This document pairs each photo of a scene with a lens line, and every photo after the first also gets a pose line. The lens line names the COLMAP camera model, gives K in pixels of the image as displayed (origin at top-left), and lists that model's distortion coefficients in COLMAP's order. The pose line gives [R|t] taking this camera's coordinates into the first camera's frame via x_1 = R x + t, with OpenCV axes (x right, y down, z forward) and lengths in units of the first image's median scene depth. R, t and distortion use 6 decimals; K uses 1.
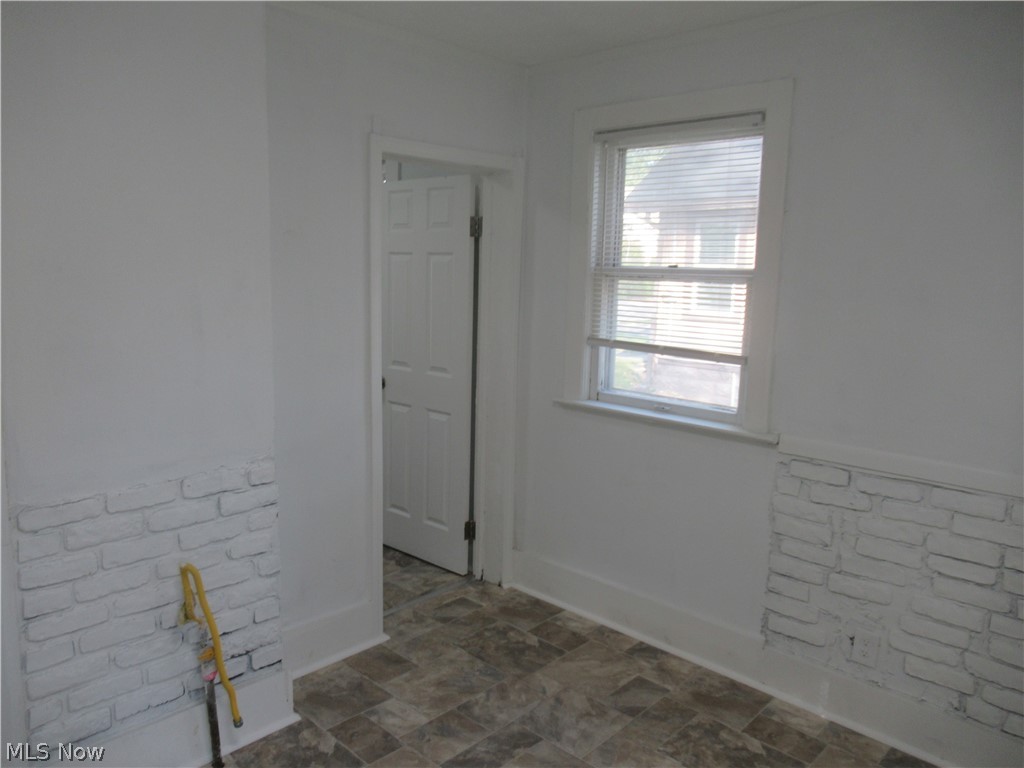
lens RADIAL K [[765.3, 0, 512.2], [0, 765.3, 388.7], [0, 0, 1]] dist [-0.000711, -0.002122]
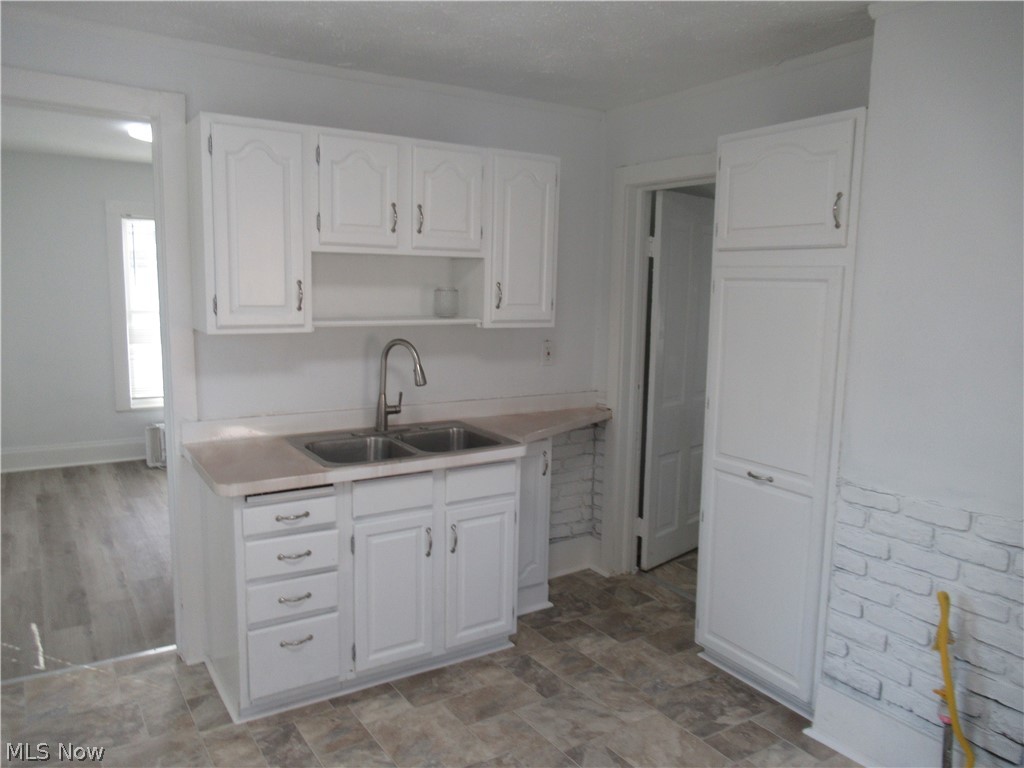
lens RADIAL K [[765.3, 0, 512.2], [0, 765.3, 388.7], [0, 0, 1]] dist [-0.000711, -0.002122]
pose [[-0.219103, 0.127415, -0.967347, 0.820896], [-0.159627, 0.973398, 0.164367, -0.135902], [0.962556, 0.190428, -0.192935, 0.795531]]
